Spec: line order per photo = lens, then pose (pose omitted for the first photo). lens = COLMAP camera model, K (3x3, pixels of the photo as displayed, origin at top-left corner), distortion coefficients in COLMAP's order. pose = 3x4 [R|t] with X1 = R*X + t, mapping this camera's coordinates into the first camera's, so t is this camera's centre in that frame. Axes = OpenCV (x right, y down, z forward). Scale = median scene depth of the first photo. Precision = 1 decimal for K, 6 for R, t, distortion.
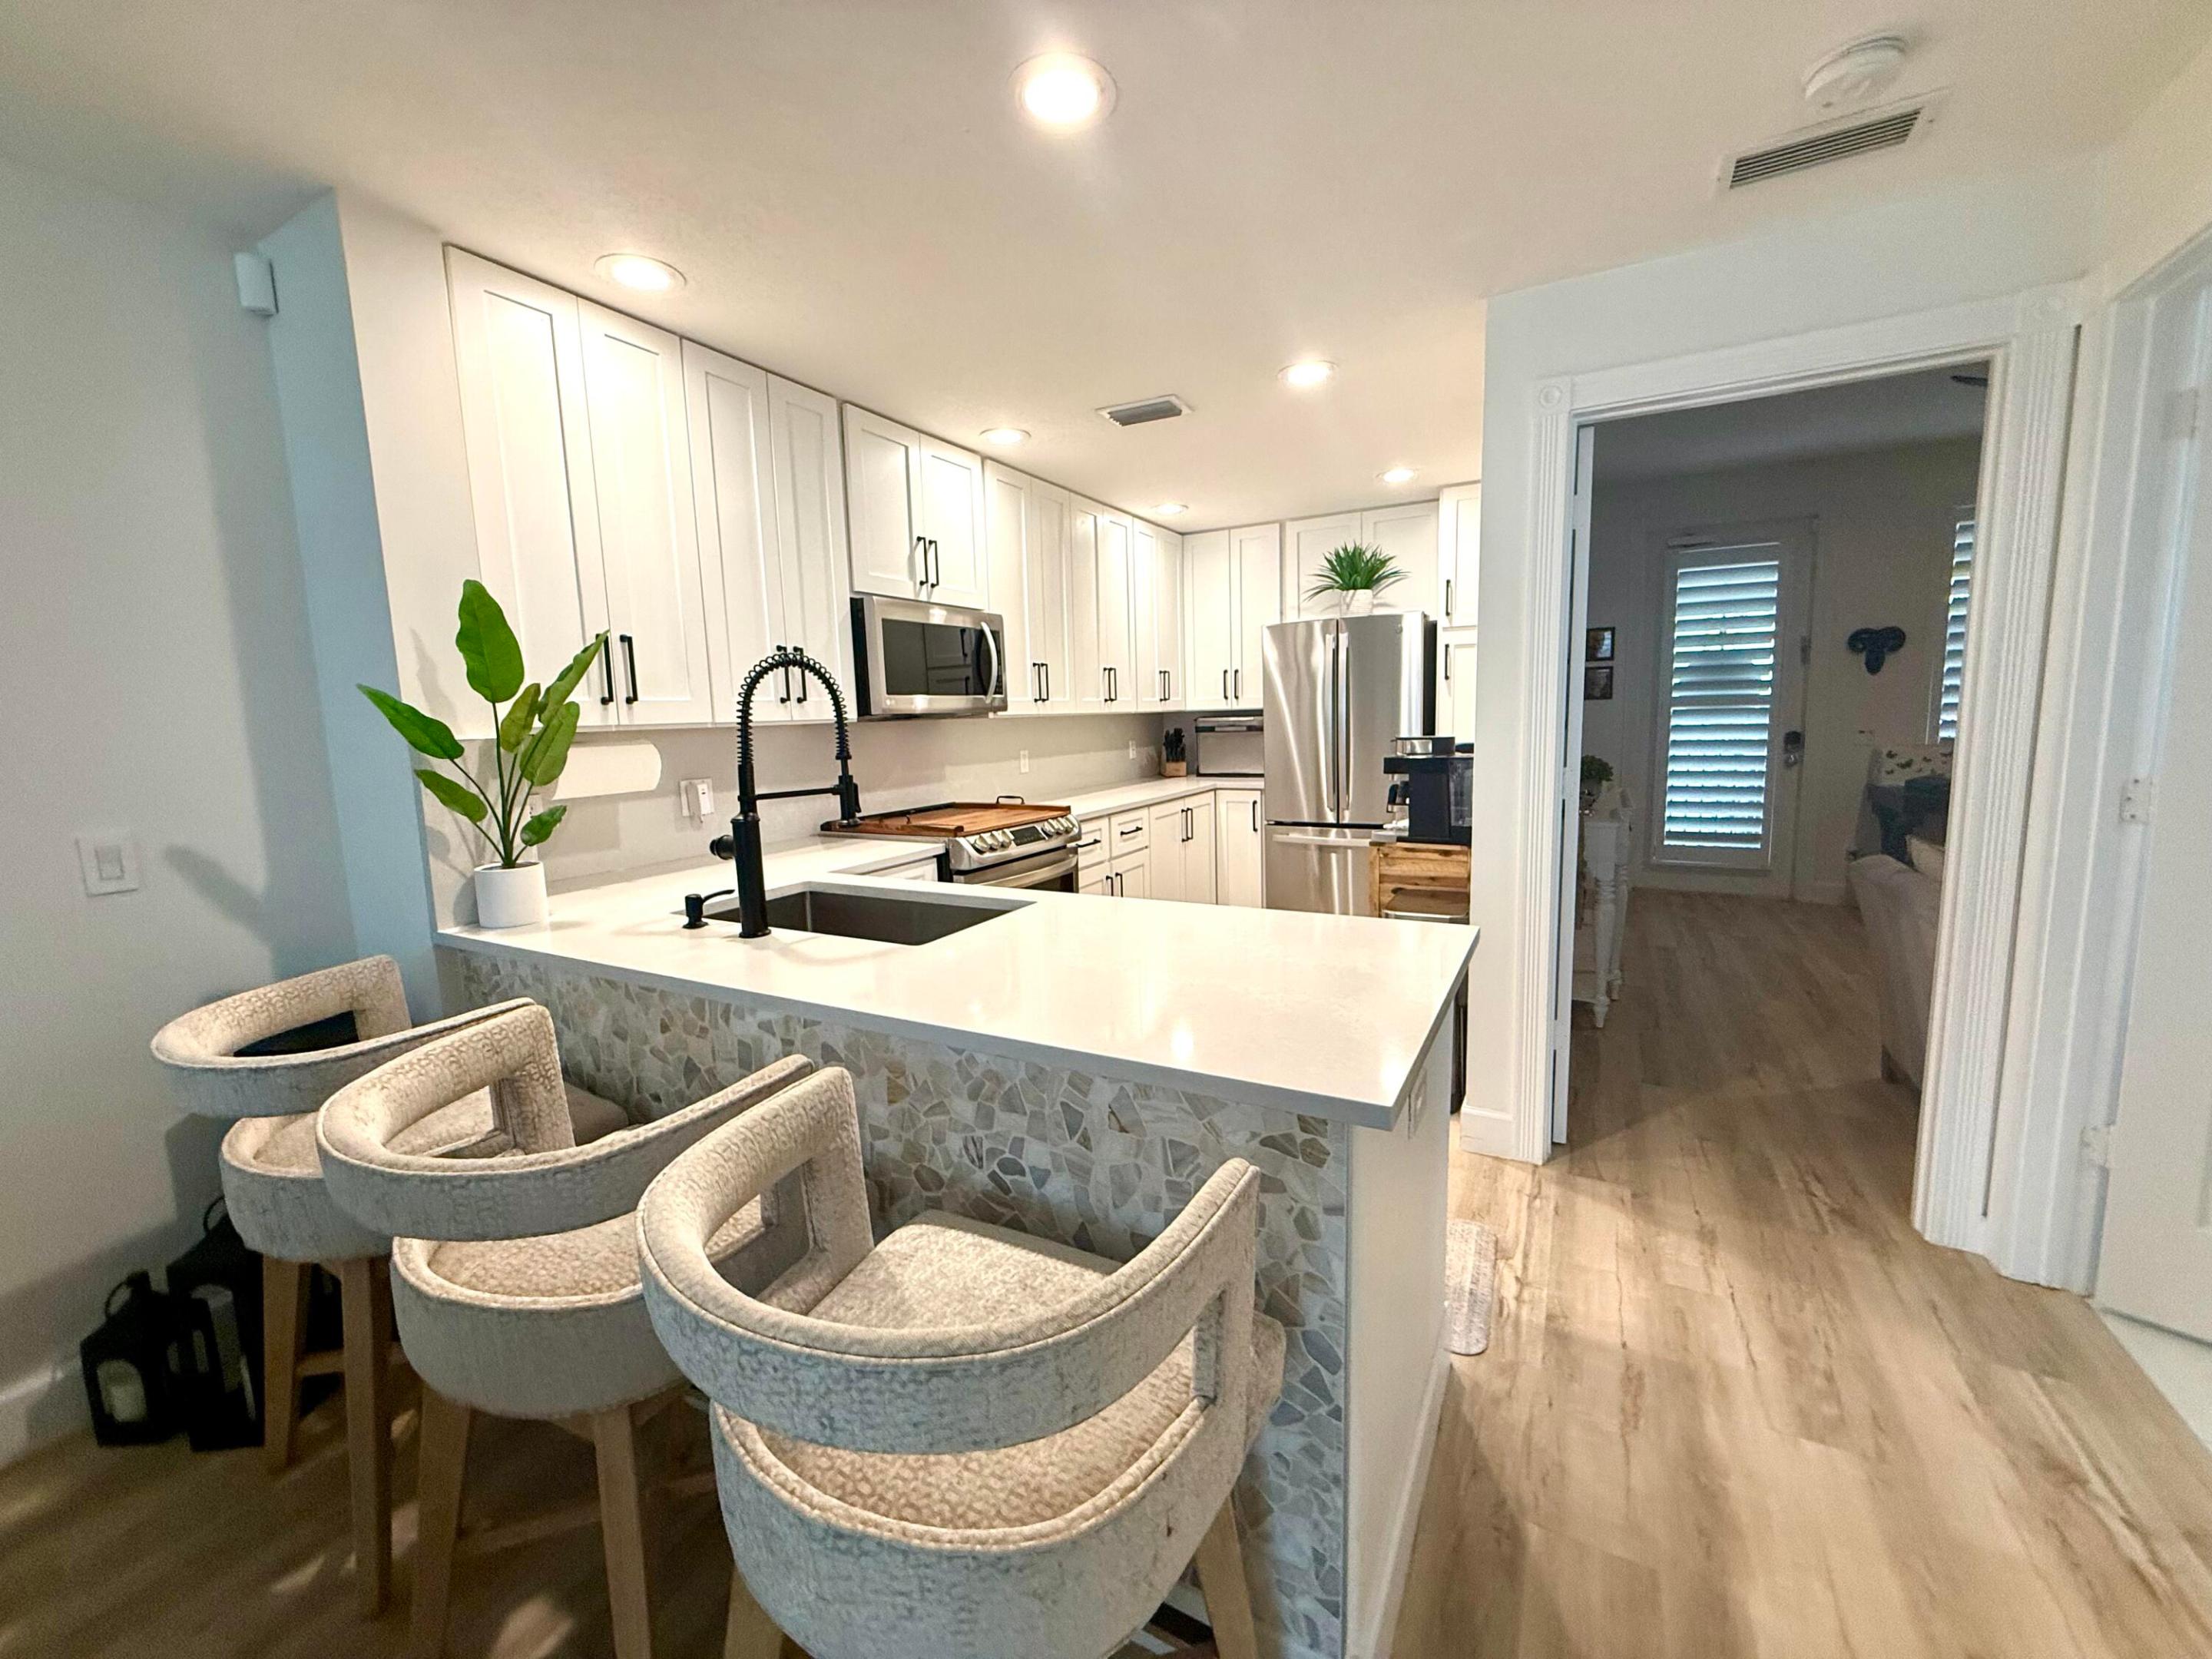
lens RADIAL K [[880.2, 0, 1099.3], [0, 880.2, 827.7], [0, 0, 1]] dist [-0.001299, 0.000418]
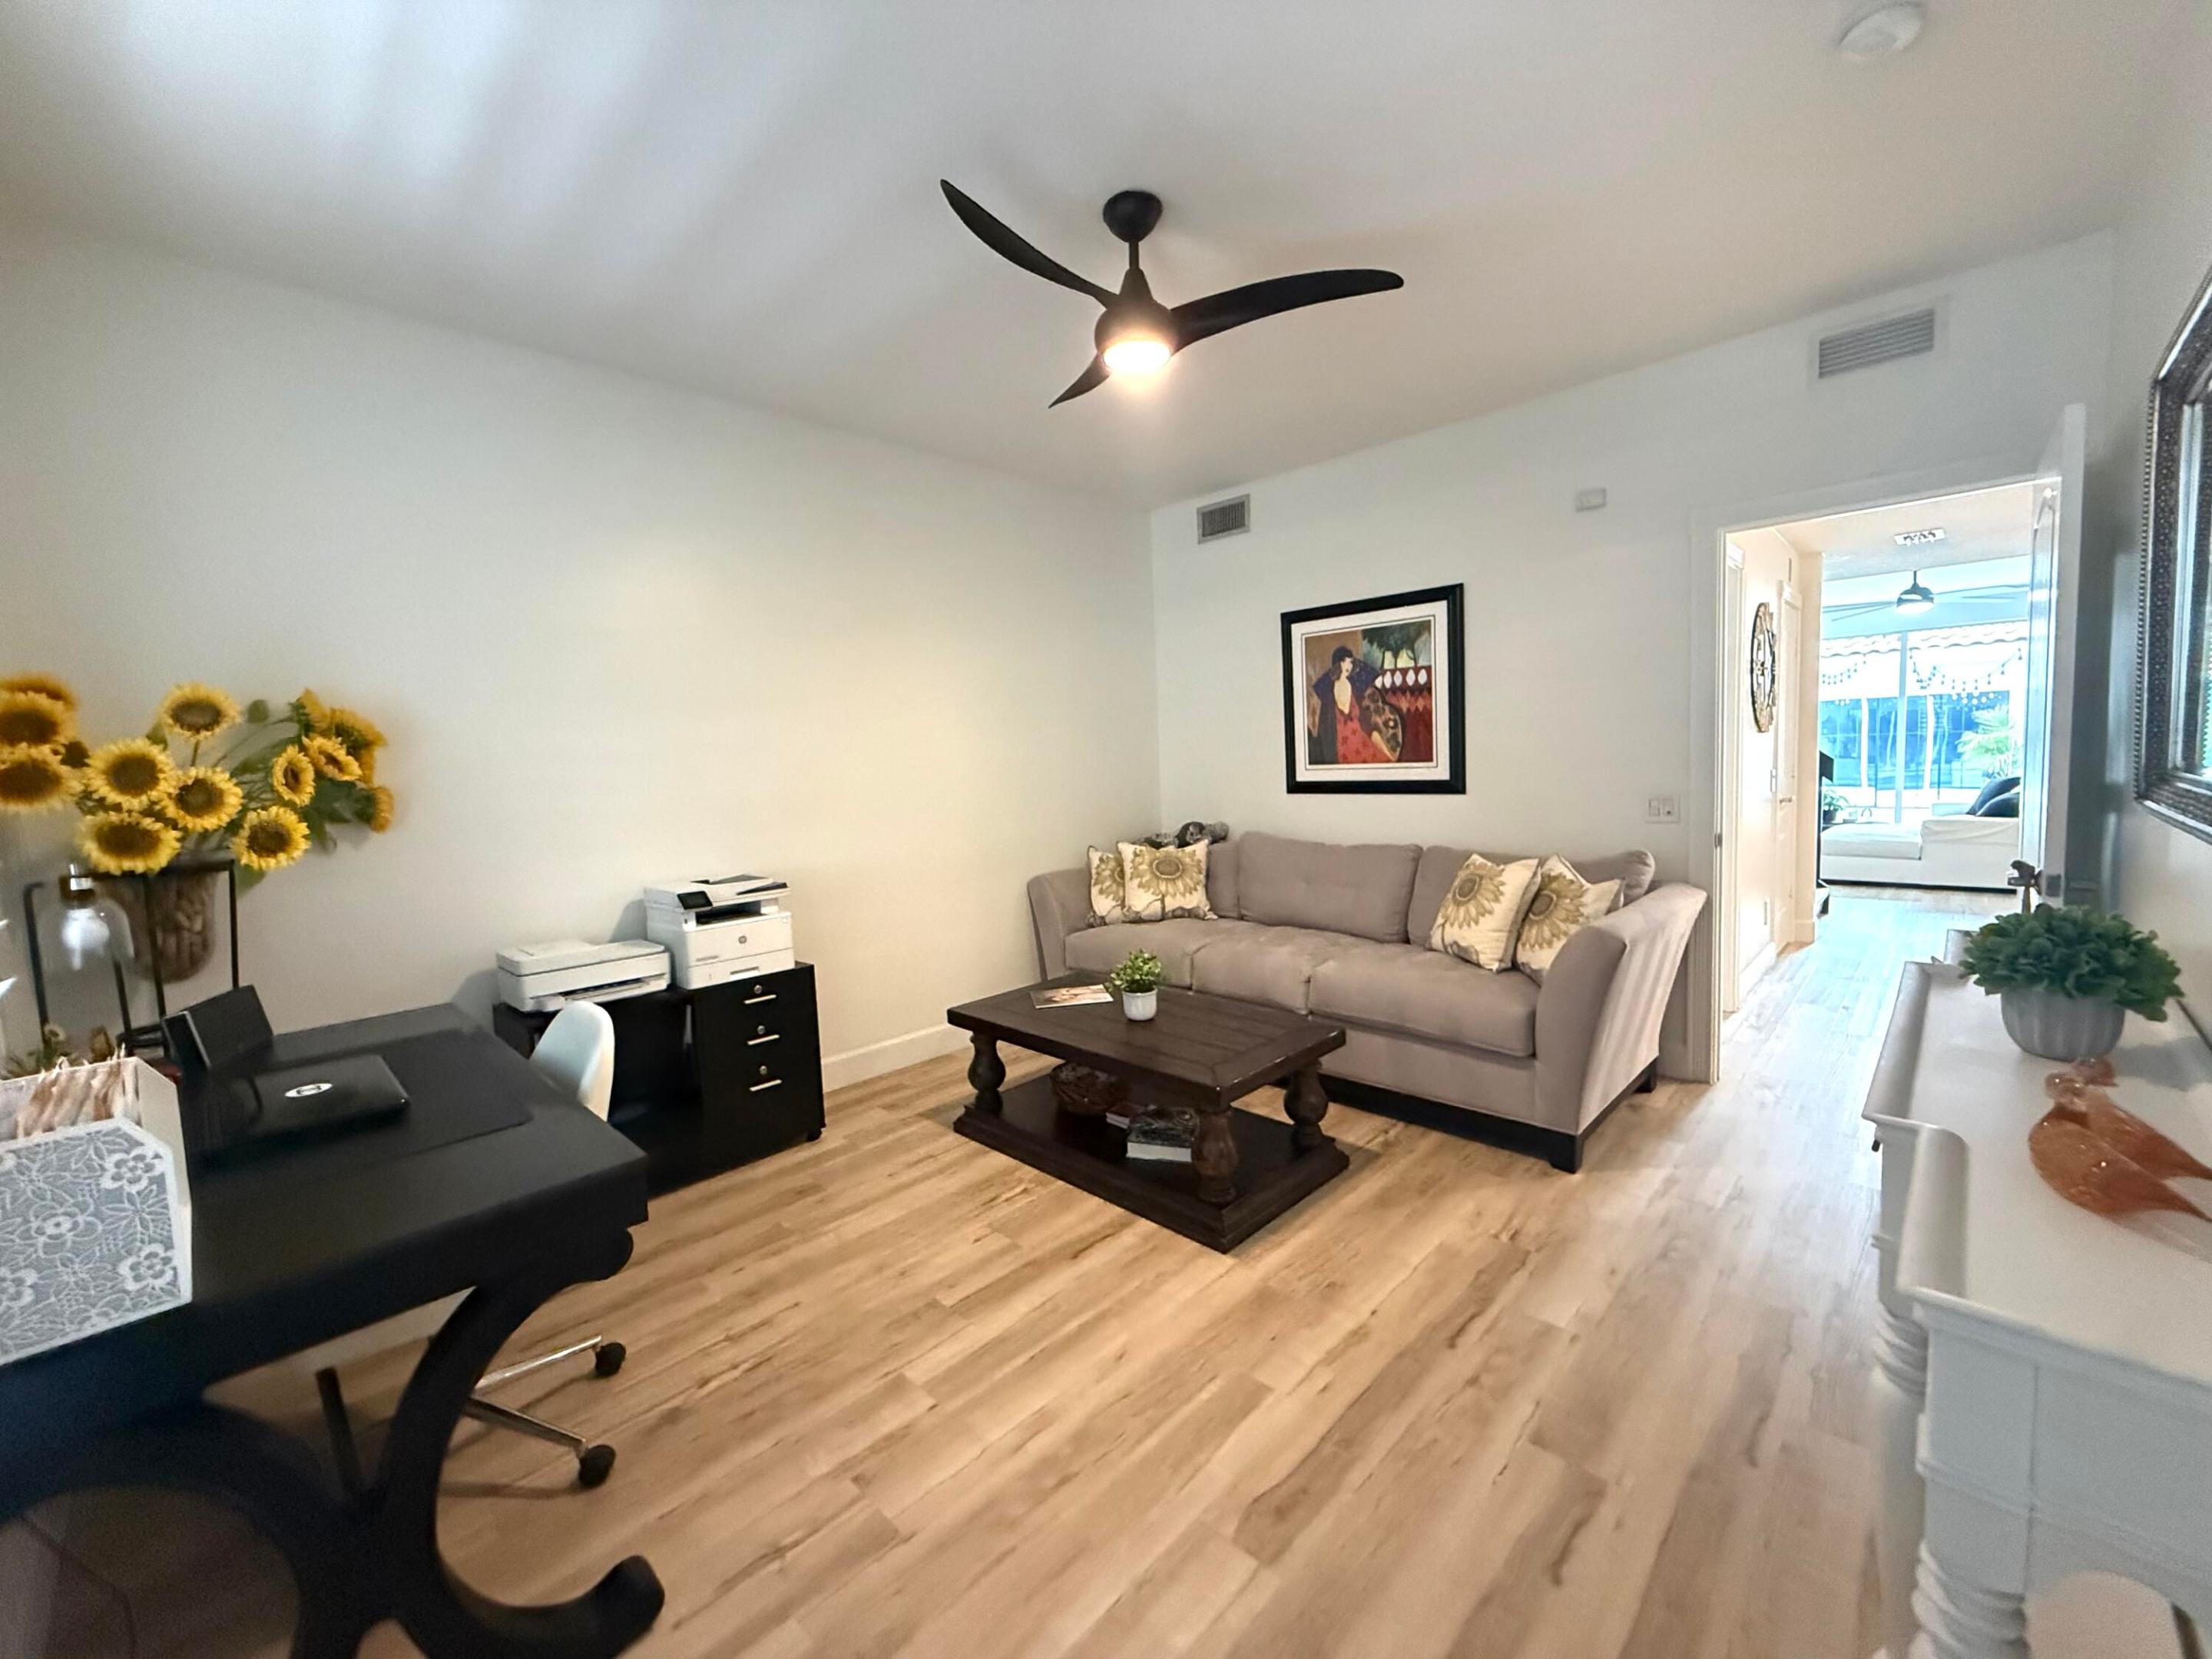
lens RADIAL K [[880.2, 0, 1106.6], [0, 880.2, 827.0], [0, 0, 1]] dist [-0.001299, 0.000418]
pose [[-0.962647, 0.046848, 0.266674, 0.989418], [0.101176, 0.975810, 0.193801, -0.251790], [-0.251144, 0.213543, -0.944101, 1.702447]]
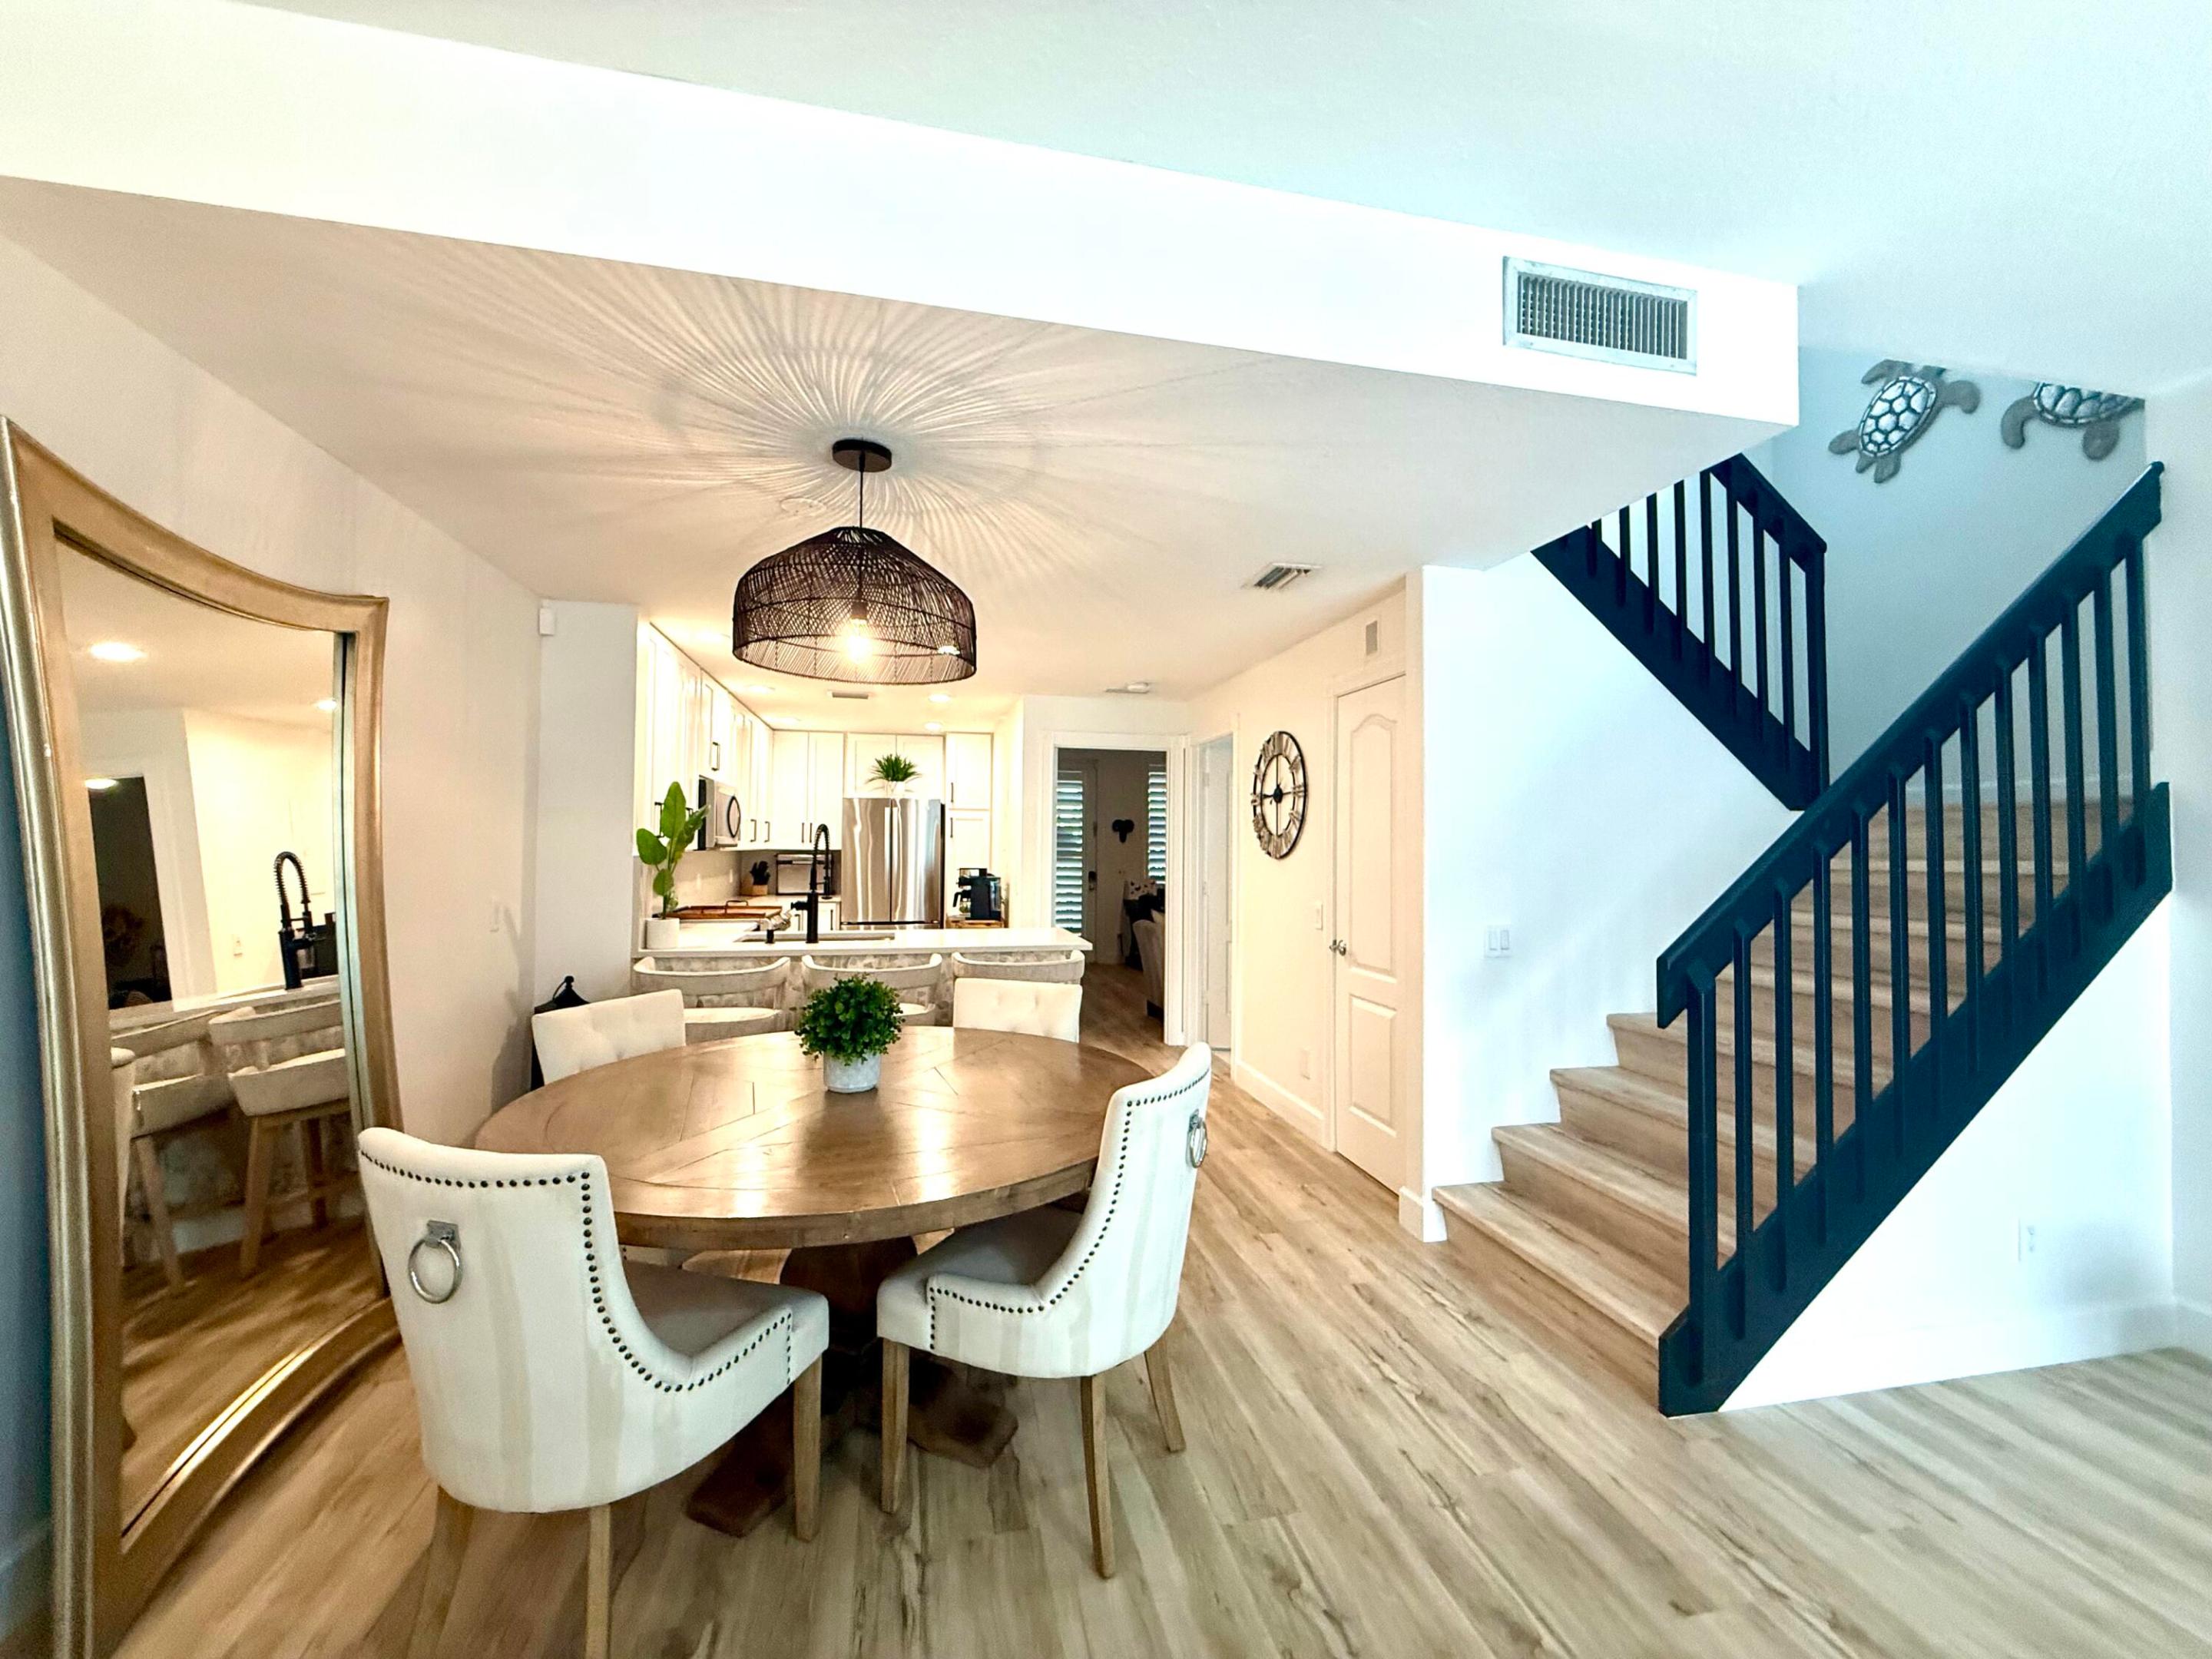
lens RADIAL K [[880.2, 0, 1100.9], [0, 880.2, 823.0], [0, 0, 1]] dist [-0.001299, 0.000418]
pose [[0.748352, 0.054388, 0.661069, -0.736984], [0.055788, 0.987940, -0.144436, 0.101006], [-0.660952, 0.144969, 0.736292, -0.677005]]
